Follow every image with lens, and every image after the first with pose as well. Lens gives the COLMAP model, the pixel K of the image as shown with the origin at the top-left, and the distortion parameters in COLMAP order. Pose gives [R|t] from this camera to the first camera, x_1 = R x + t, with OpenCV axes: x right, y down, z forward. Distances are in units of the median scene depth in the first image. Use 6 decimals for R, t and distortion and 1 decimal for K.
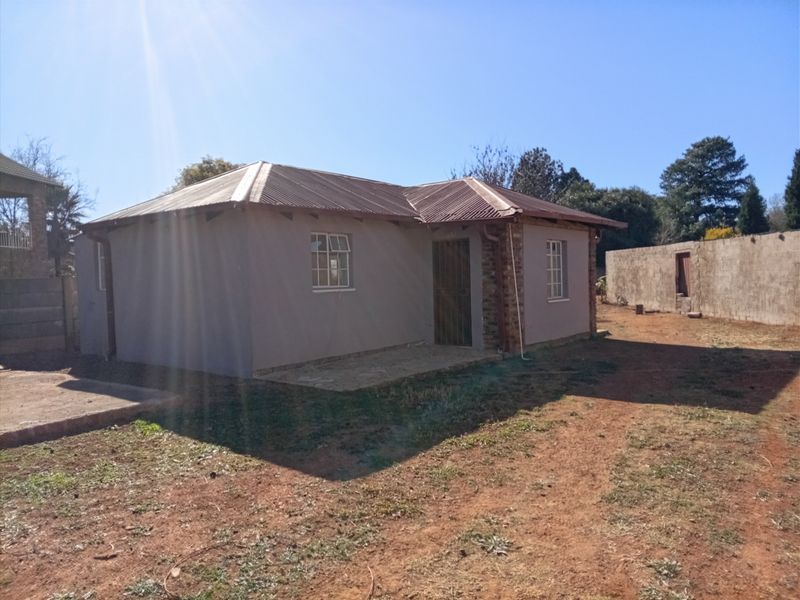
lens RADIAL K [[576.8, 0, 400.0], [0, 576.8, 300.0], [0, 0, 1]] dist [-0.002402, -0.002870]
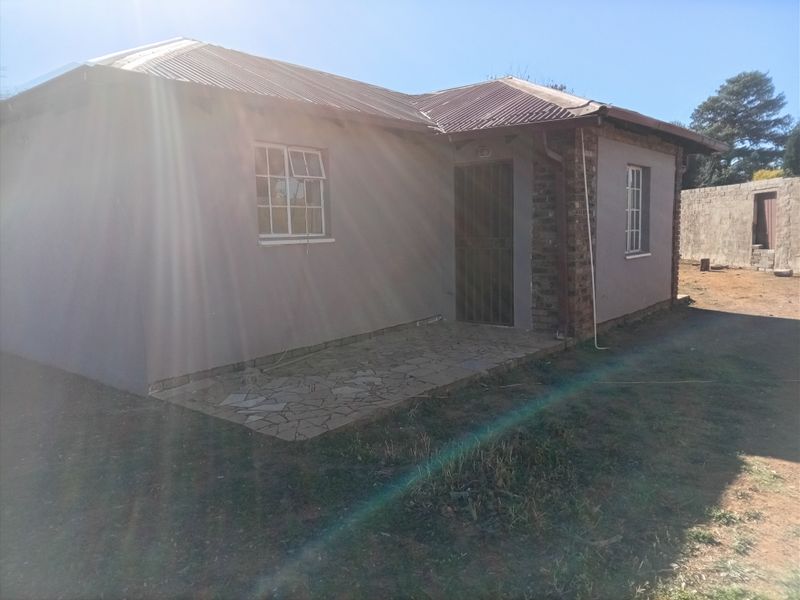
lens RADIAL K [[576.8, 0, 400.0], [0, 576.8, 300.0], [0, 0, 1]] dist [-0.002402, -0.002870]
pose [[0.999938, -0.000208, -0.011110, 0.000578], [0.001150, 0.996395, 0.084824, -0.003329], [0.011053, -0.084832, 0.996334, 0.196020]]
